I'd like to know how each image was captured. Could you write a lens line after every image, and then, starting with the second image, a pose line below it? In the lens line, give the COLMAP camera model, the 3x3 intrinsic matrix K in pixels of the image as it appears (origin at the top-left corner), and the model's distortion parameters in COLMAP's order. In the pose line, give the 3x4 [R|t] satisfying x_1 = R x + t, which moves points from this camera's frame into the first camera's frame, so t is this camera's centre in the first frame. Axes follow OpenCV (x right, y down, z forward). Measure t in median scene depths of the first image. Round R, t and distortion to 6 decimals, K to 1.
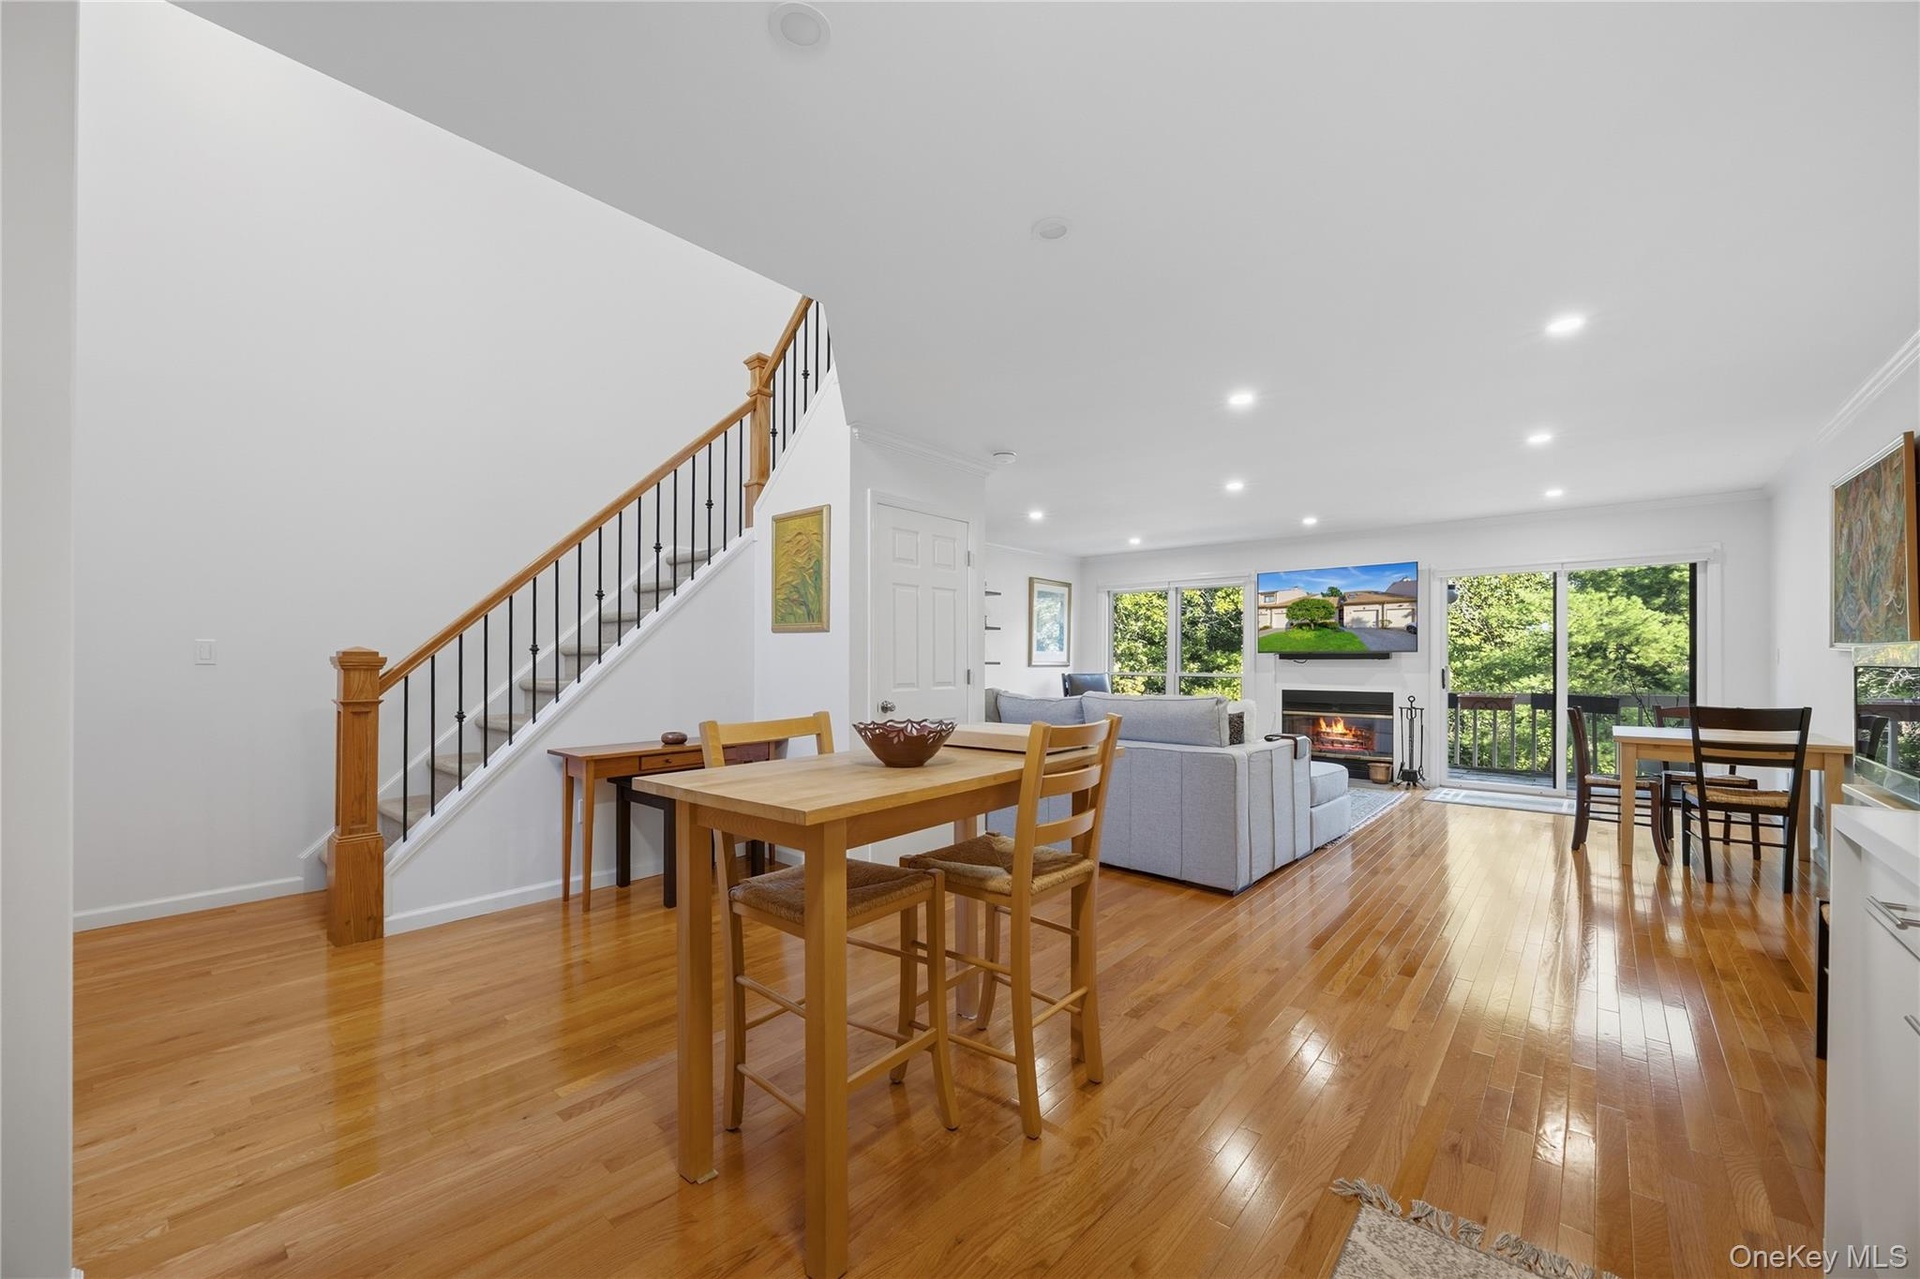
lens RADIAL K [[760.7, 0, 961.0], [0, 760.7, 668.0], [0, 0, 1]] dist [0.000183, 0.000085]
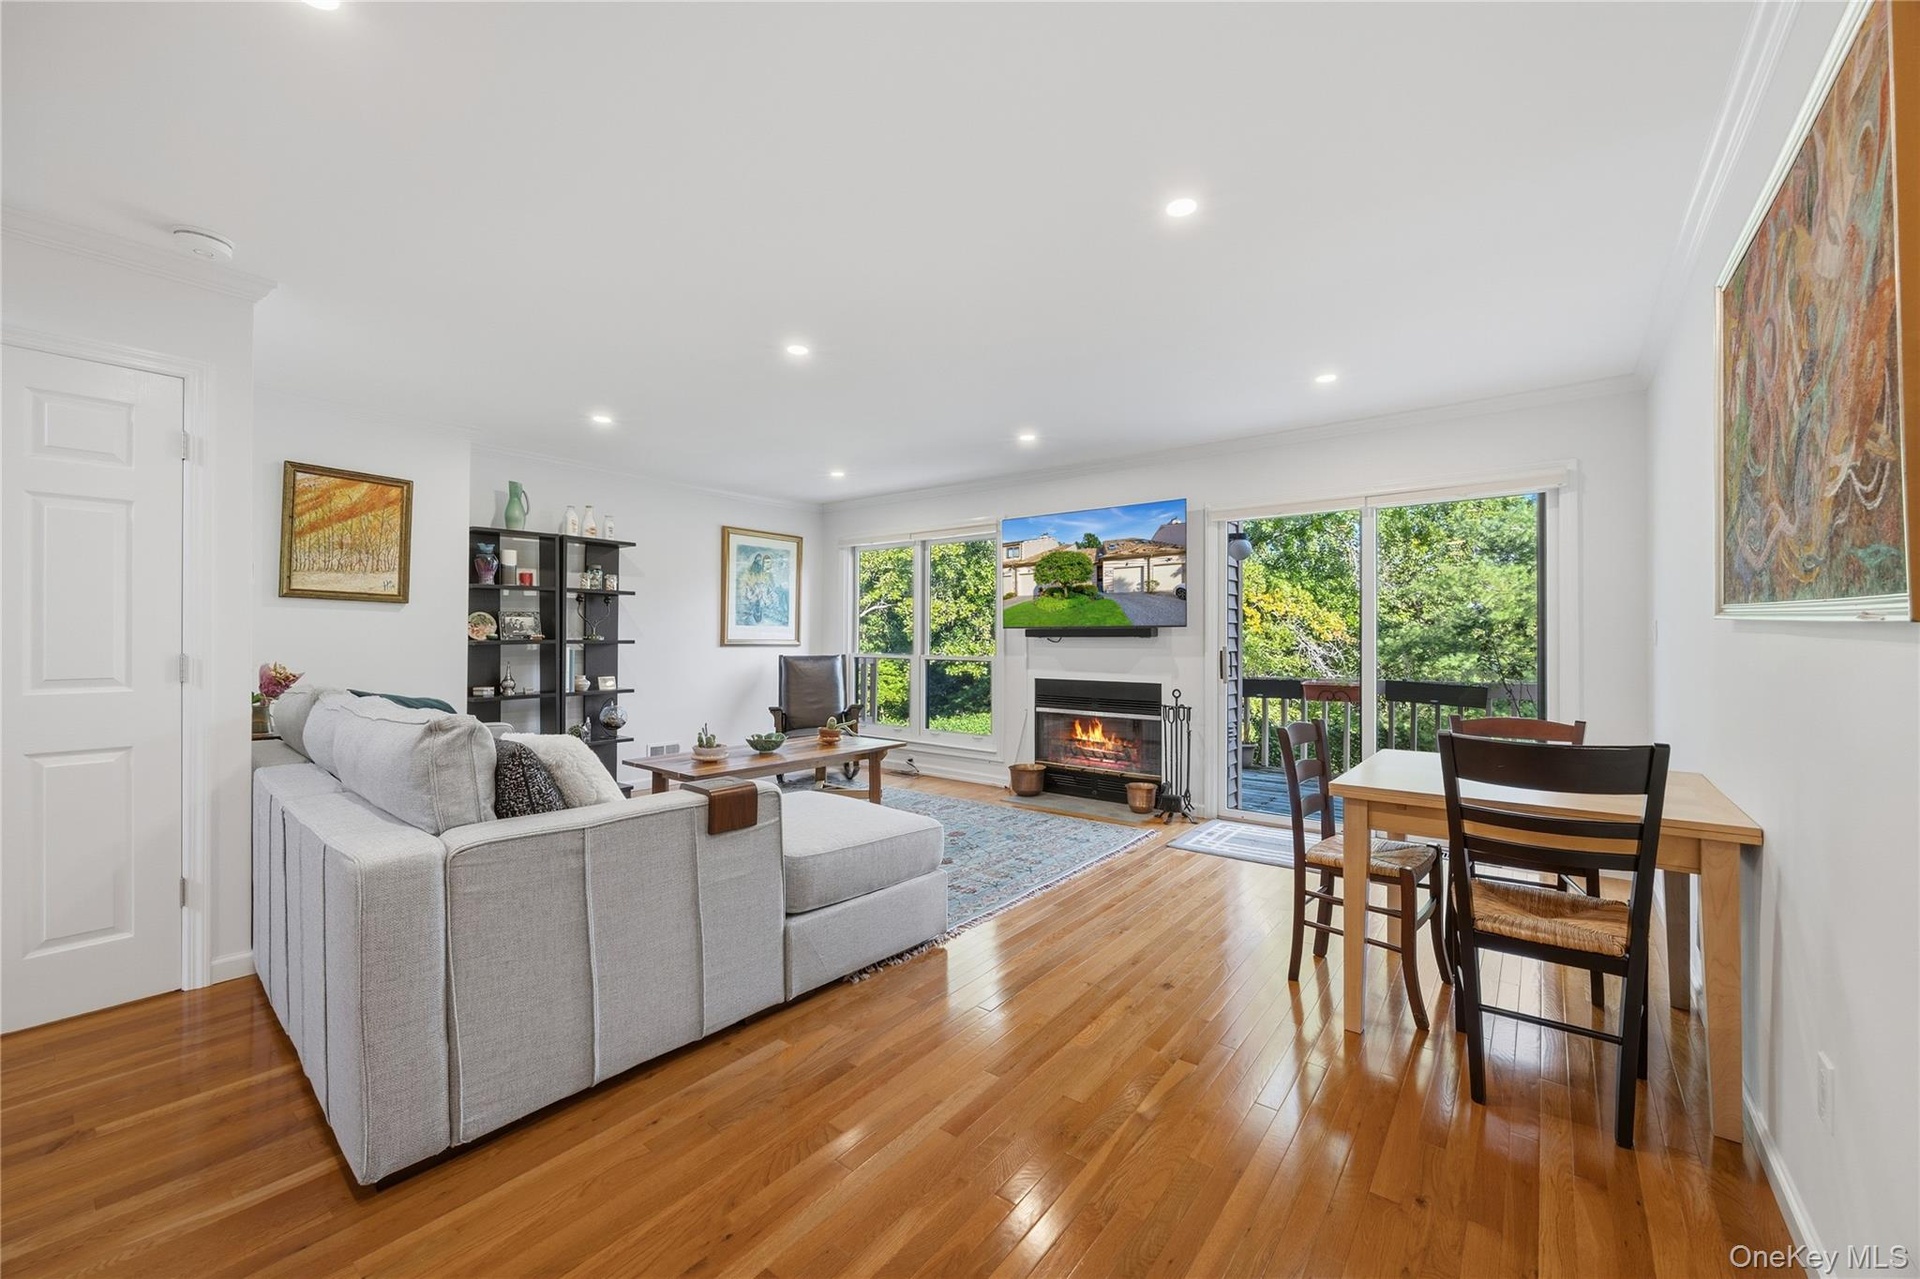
lens RADIAL K [[764.9, 0, 971.5], [0, 764.9, 641.8], [0, 0, 1]] dist [-0.030538, 0.013184]
pose [[0.999038, 0.001335, 0.043833, 0.368124], [-0.001127, 0.999988, -0.004770, -0.003053], [-0.043839, 0.004716, 0.999027, 0.308000]]
